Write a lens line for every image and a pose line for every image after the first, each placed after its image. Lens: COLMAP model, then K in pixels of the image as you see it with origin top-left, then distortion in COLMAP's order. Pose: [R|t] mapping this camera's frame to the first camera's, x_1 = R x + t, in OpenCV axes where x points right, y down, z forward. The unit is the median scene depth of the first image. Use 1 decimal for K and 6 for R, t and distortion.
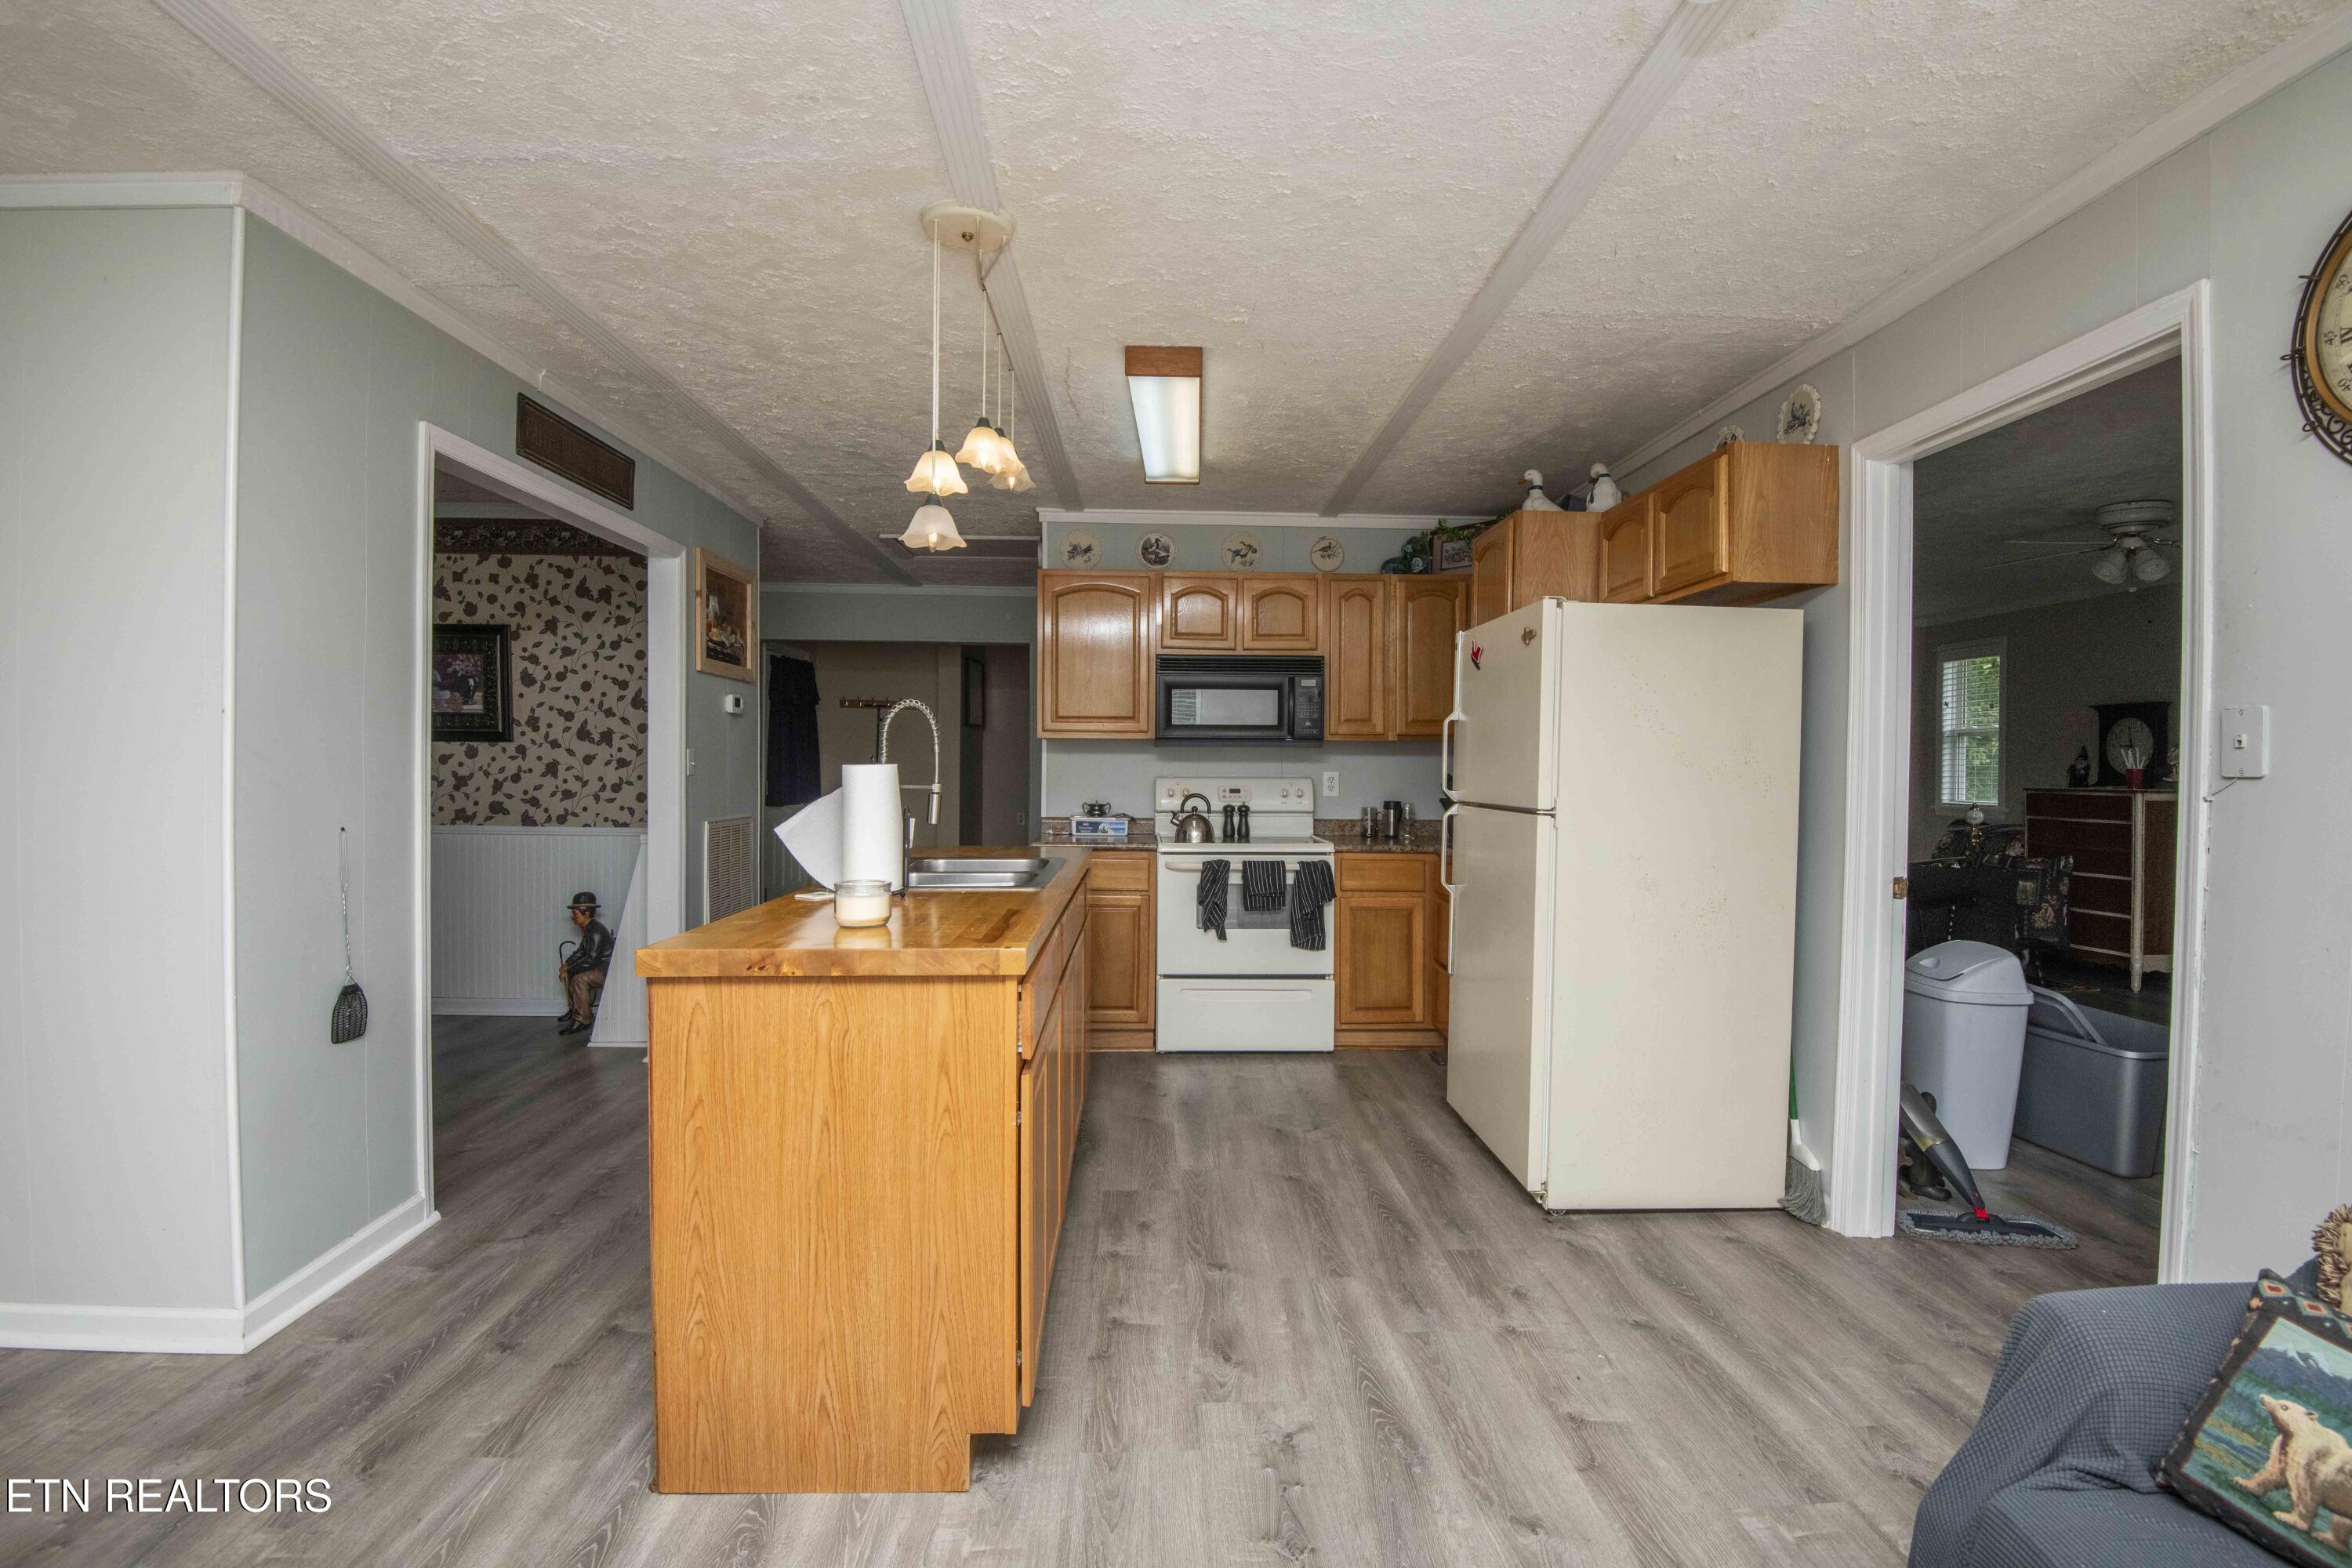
lens RADIAL K [[1085.9, 0, 1184.9], [0, 1085.9, 780.4], [0, 0, 1]] dist [-0.024060, -0.010445]
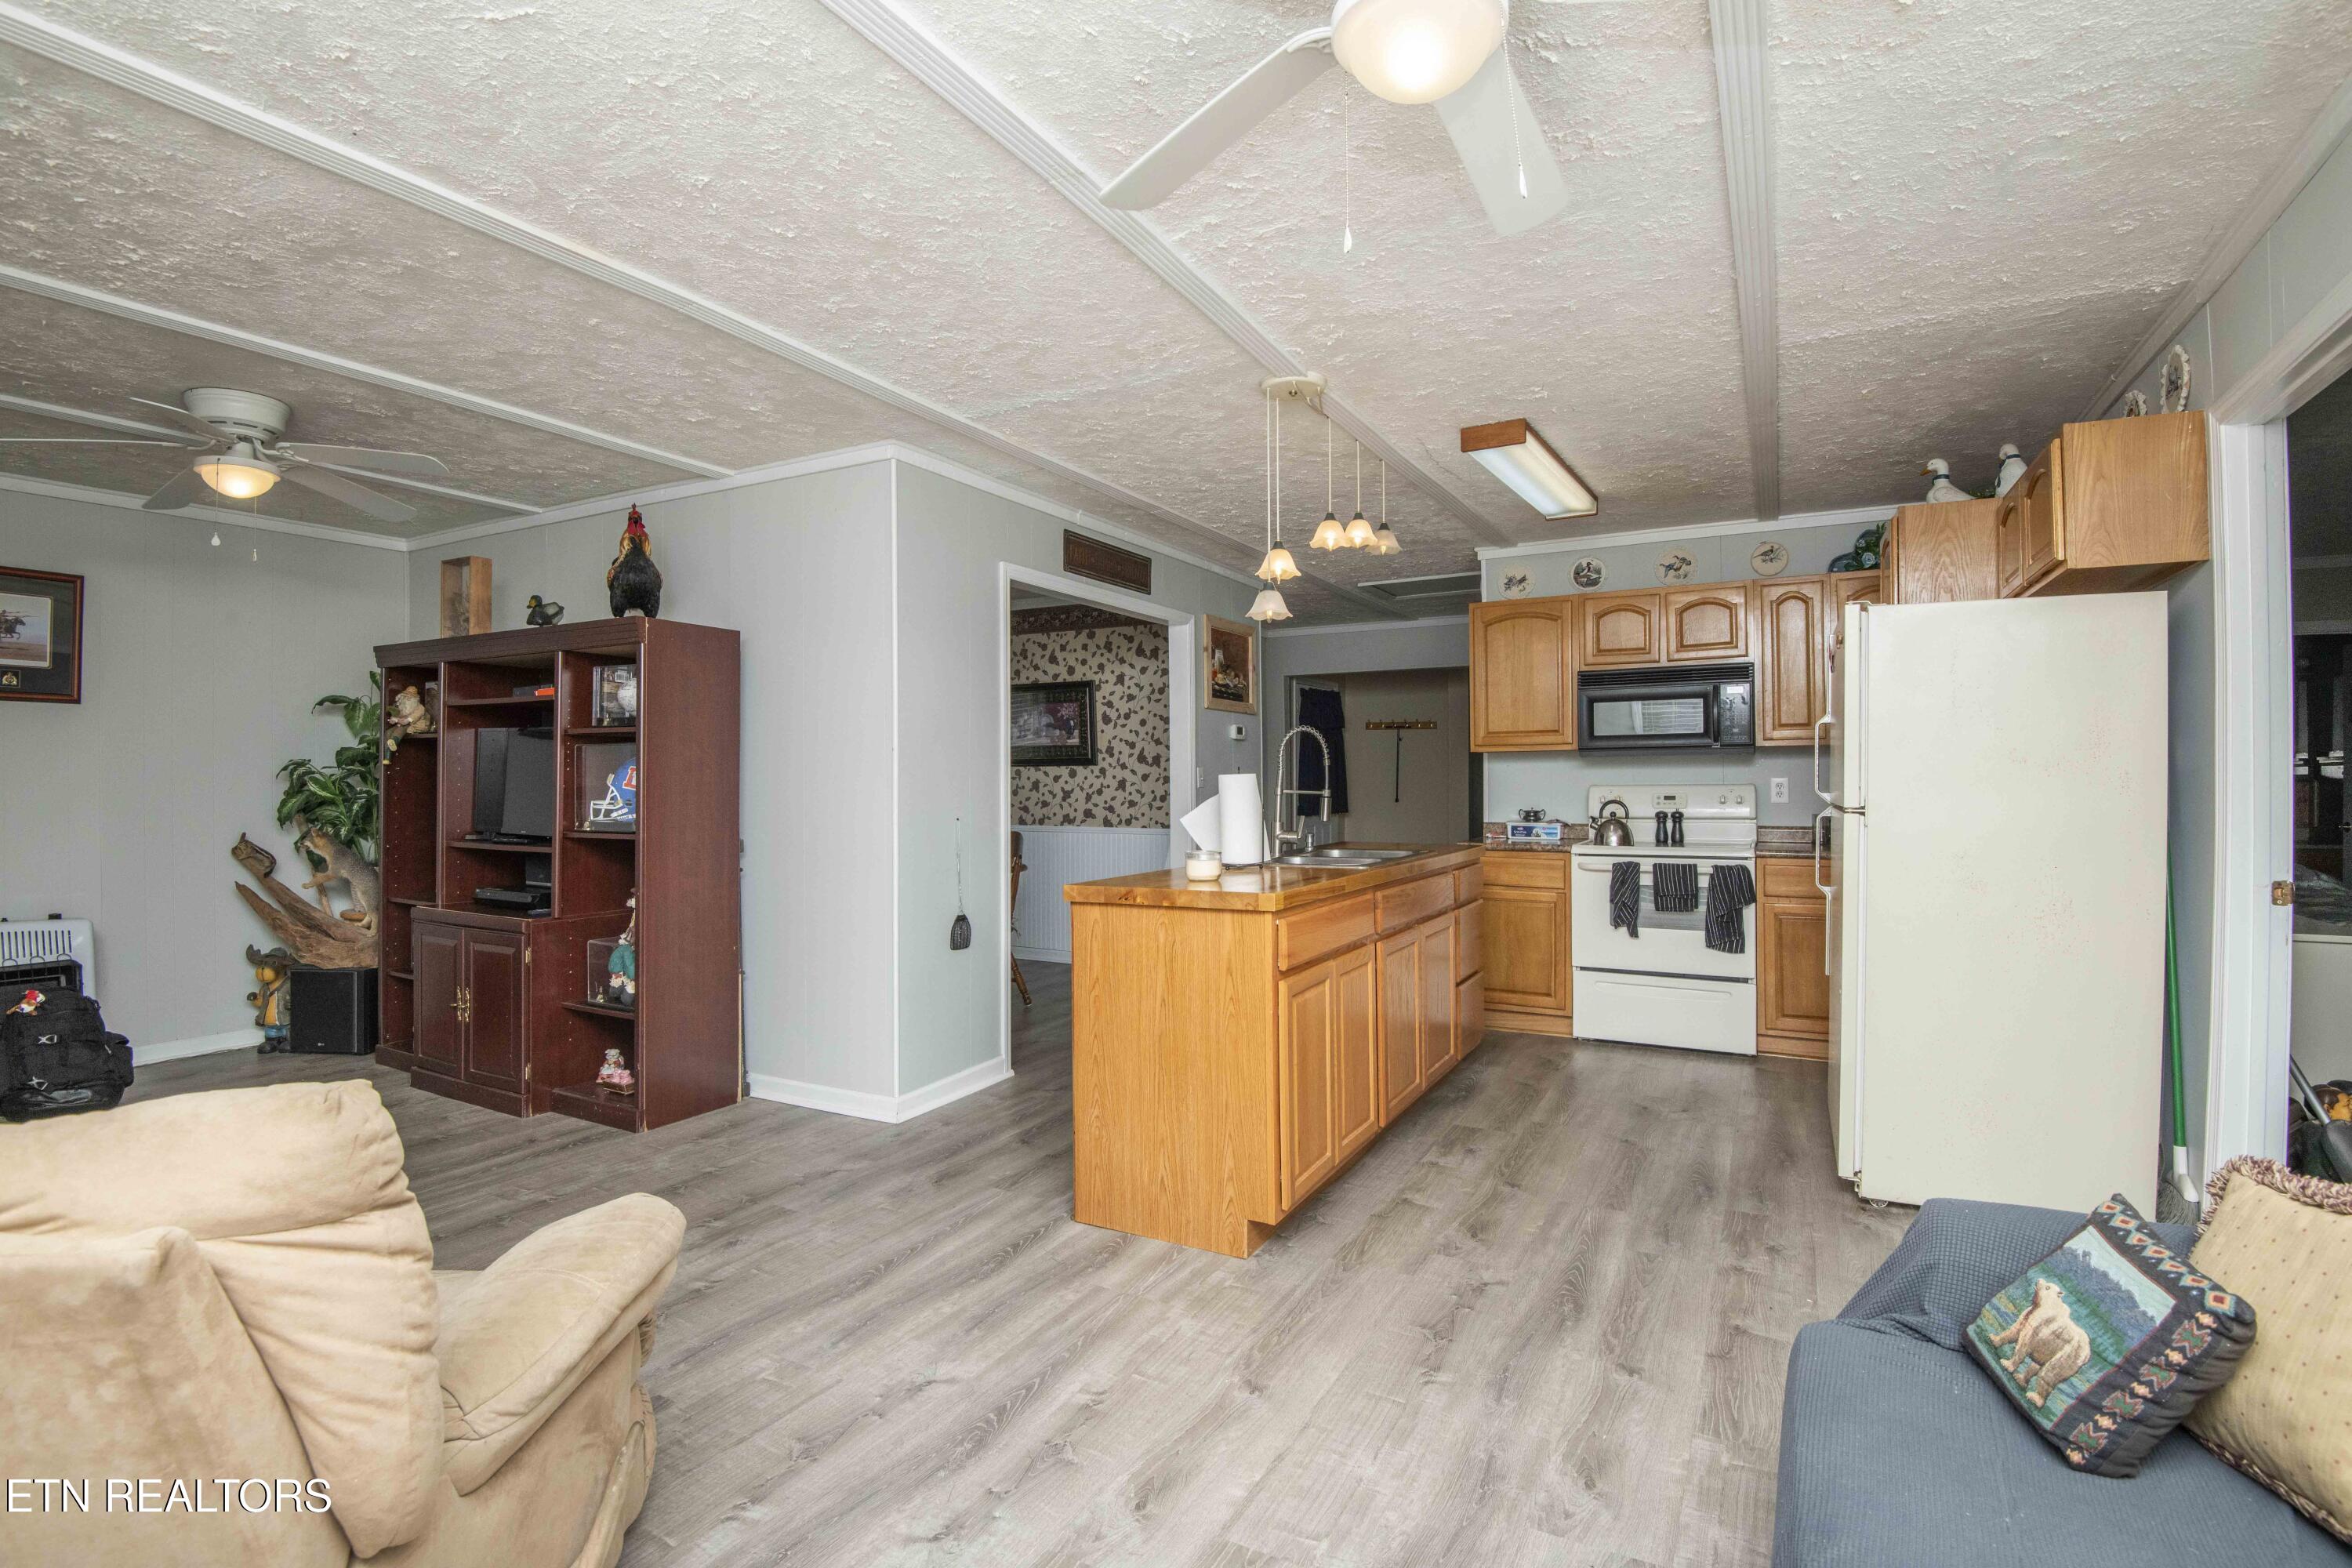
lens RADIAL K [[1085.9, 0, 1178.6], [0, 1085.9, 775.9], [0, 0, 1]] dist [-0.024060, -0.010445]
pose [[0.852947, -0.016873, -0.521725, 0.319057], [0.005957, 0.999727, -0.022594, 0.016039], [0.521964, 0.016163, 0.852815, -0.212114]]
